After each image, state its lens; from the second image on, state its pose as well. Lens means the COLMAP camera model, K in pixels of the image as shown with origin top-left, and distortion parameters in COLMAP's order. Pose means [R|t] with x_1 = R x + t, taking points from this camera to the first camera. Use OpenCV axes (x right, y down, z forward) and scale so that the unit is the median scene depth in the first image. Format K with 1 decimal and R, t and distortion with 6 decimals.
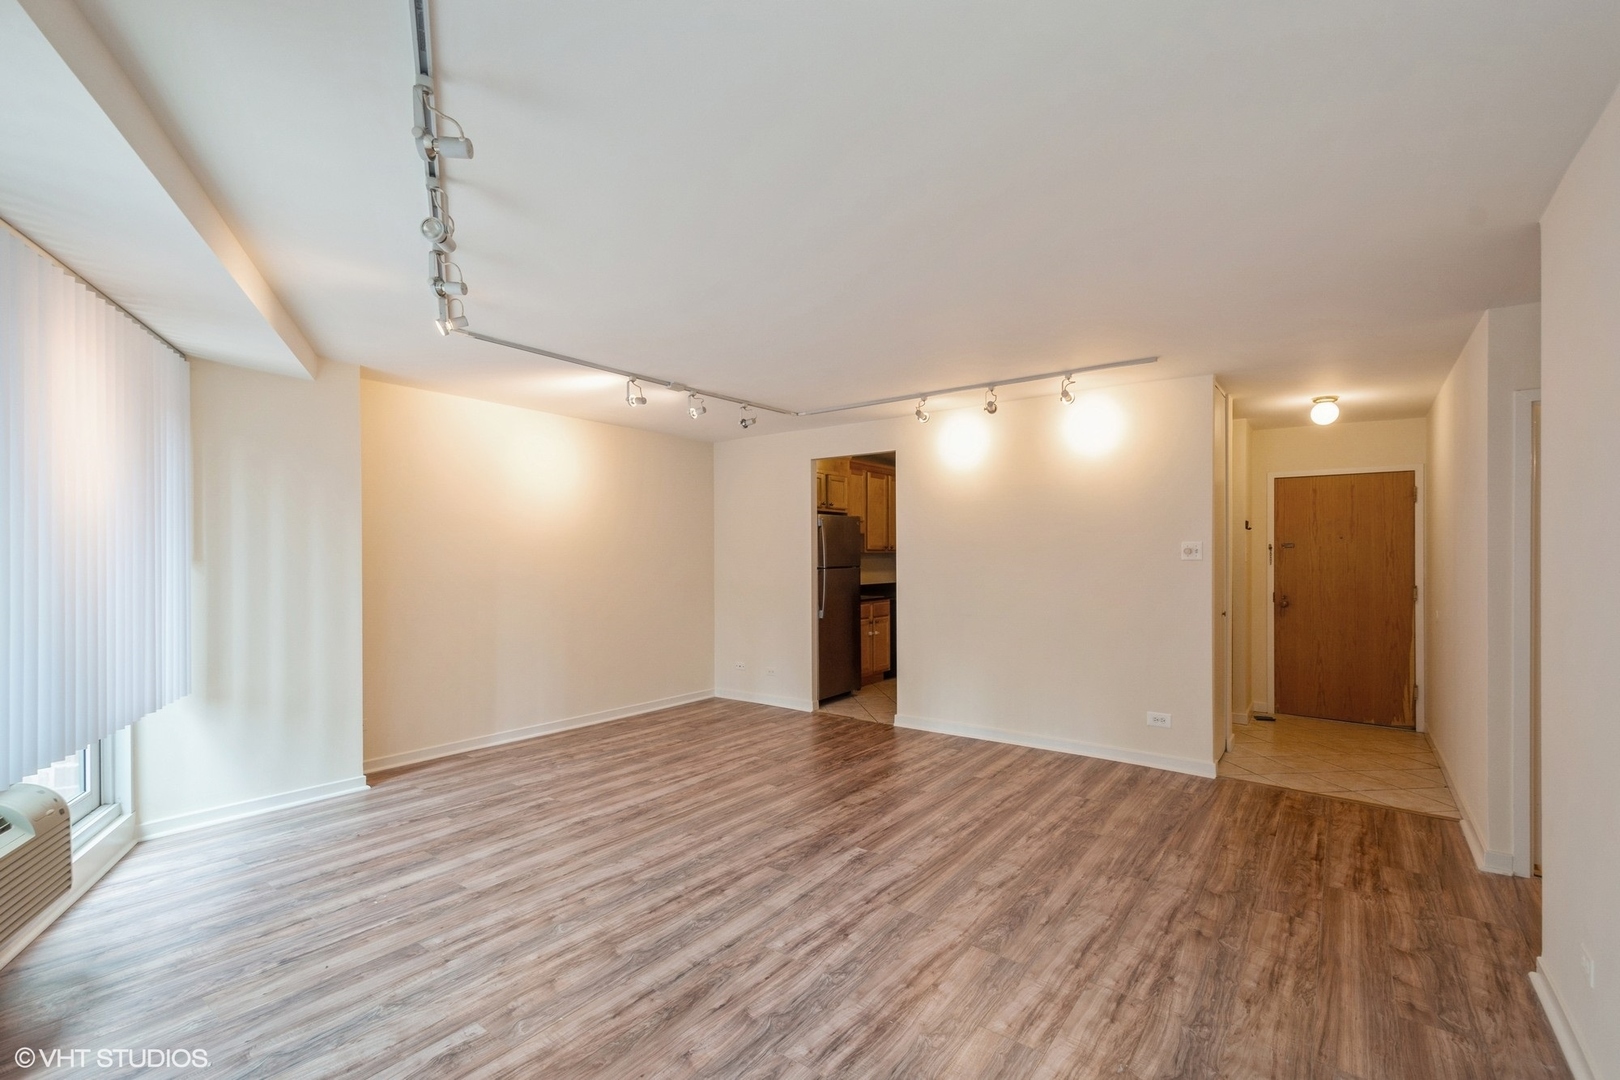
lens RADIAL K [[711.3, 0, 812.9], [0, 711.3, 550.1], [0, 0, 1]] dist [0.015671, -0.000935]
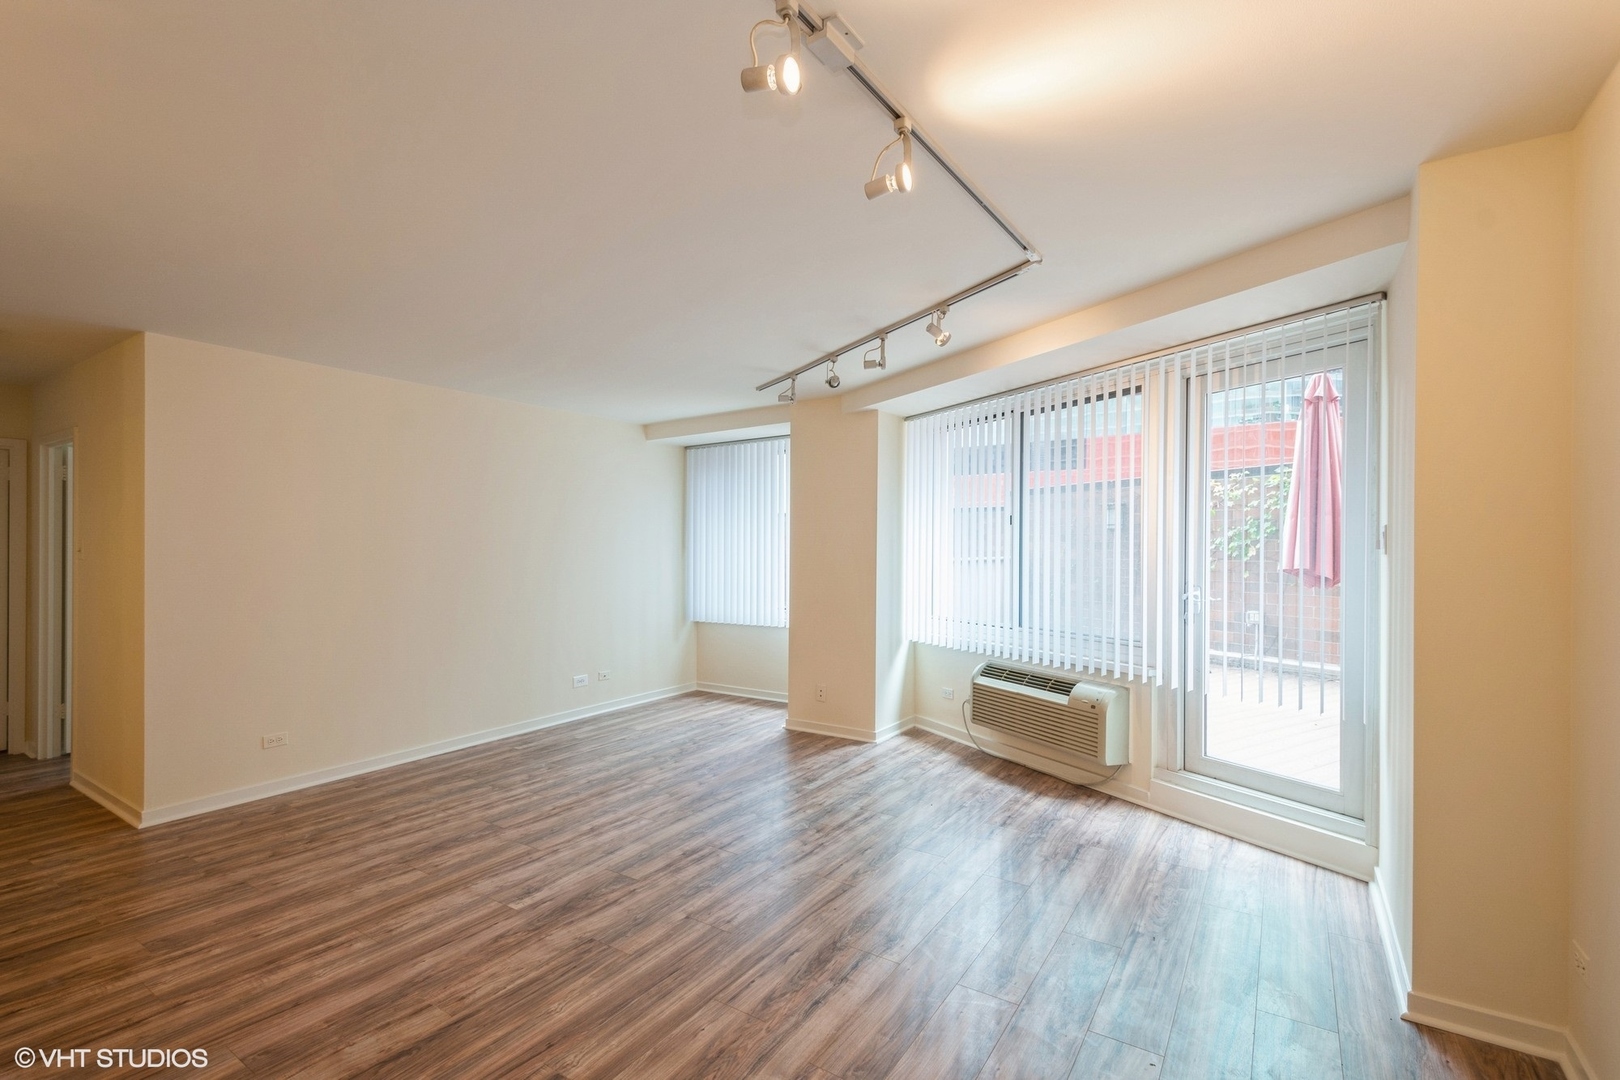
lens RADIAL K [[711.3, 0, 812.9], [0, 711.3, 550.1], [0, 0, 1]] dist [0.015671, -0.000935]
pose [[-0.998407, 0.000150, -0.056417, -0.227917], [0.000653, 0.999960, -0.008886, 0.017079], [0.056413, -0.008909, -0.998368, 1.833420]]
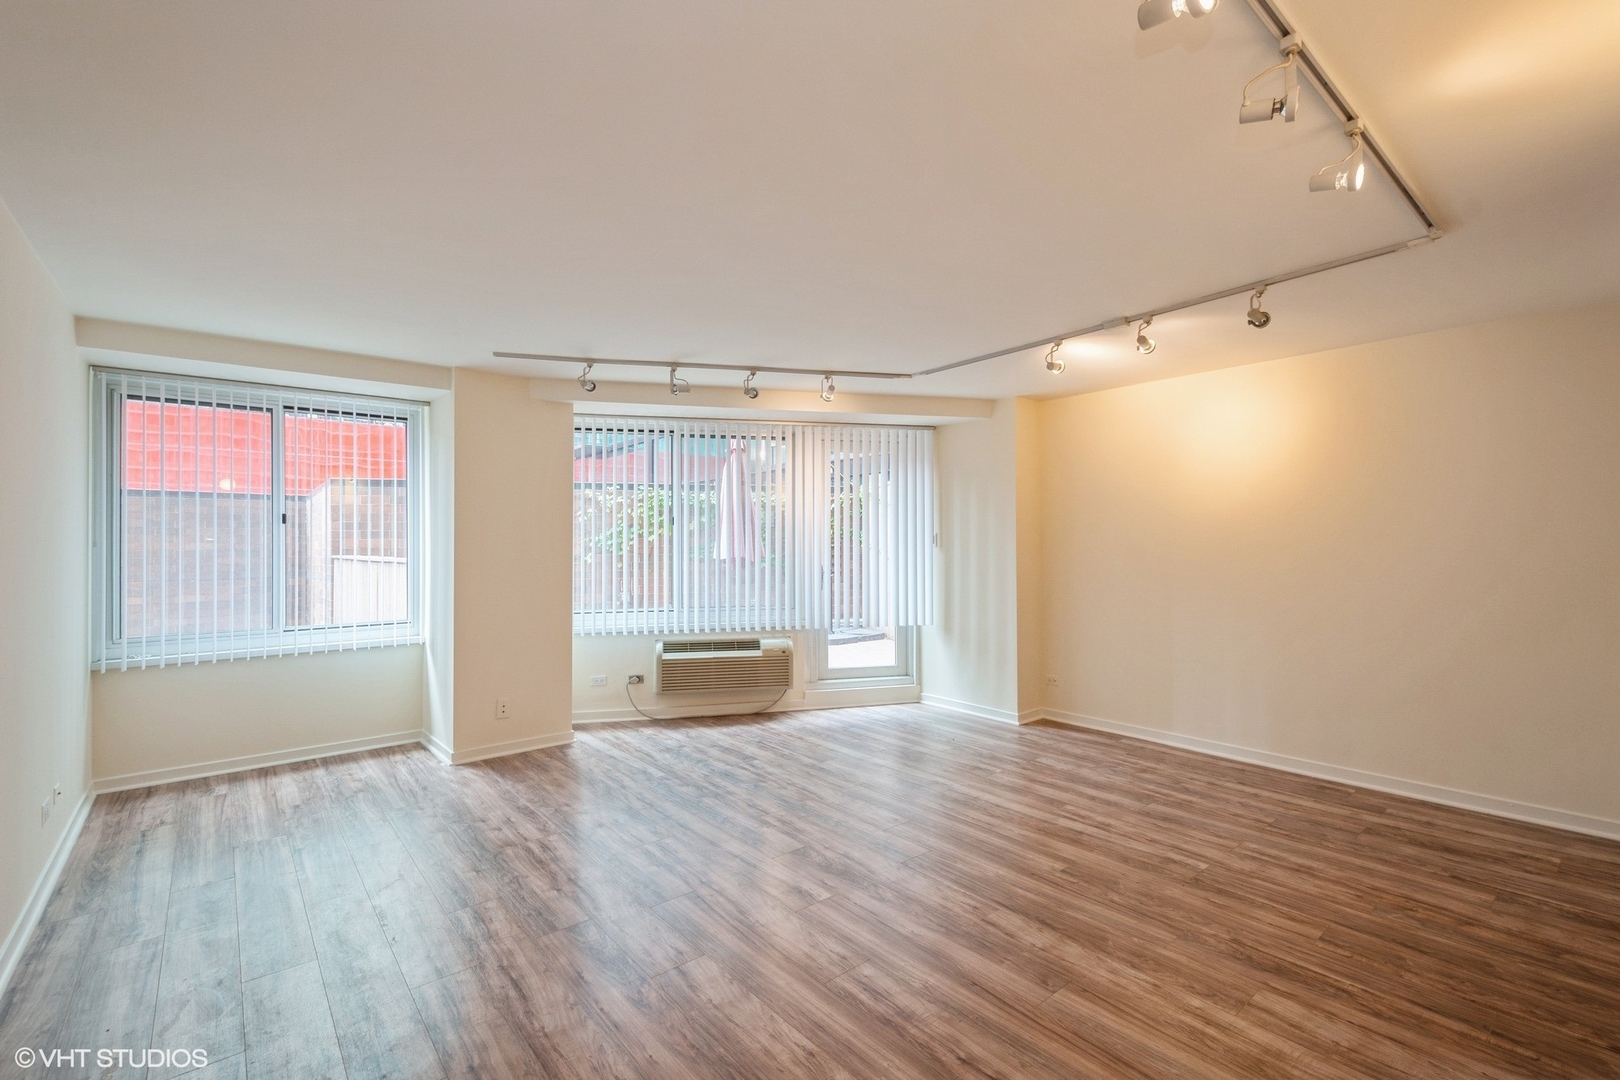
lens RADIAL K [[711.3, 0, 812.9], [0, 711.3, 550.1], [0, 0, 1]] dist [0.015671, -0.000935]
pose [[-0.234585, 0.005770, -0.972078, 0.864571], [0.014457, 0.999892, 0.002446, 0.016246], [0.971988, -0.013480, -0.234644, 1.177039]]
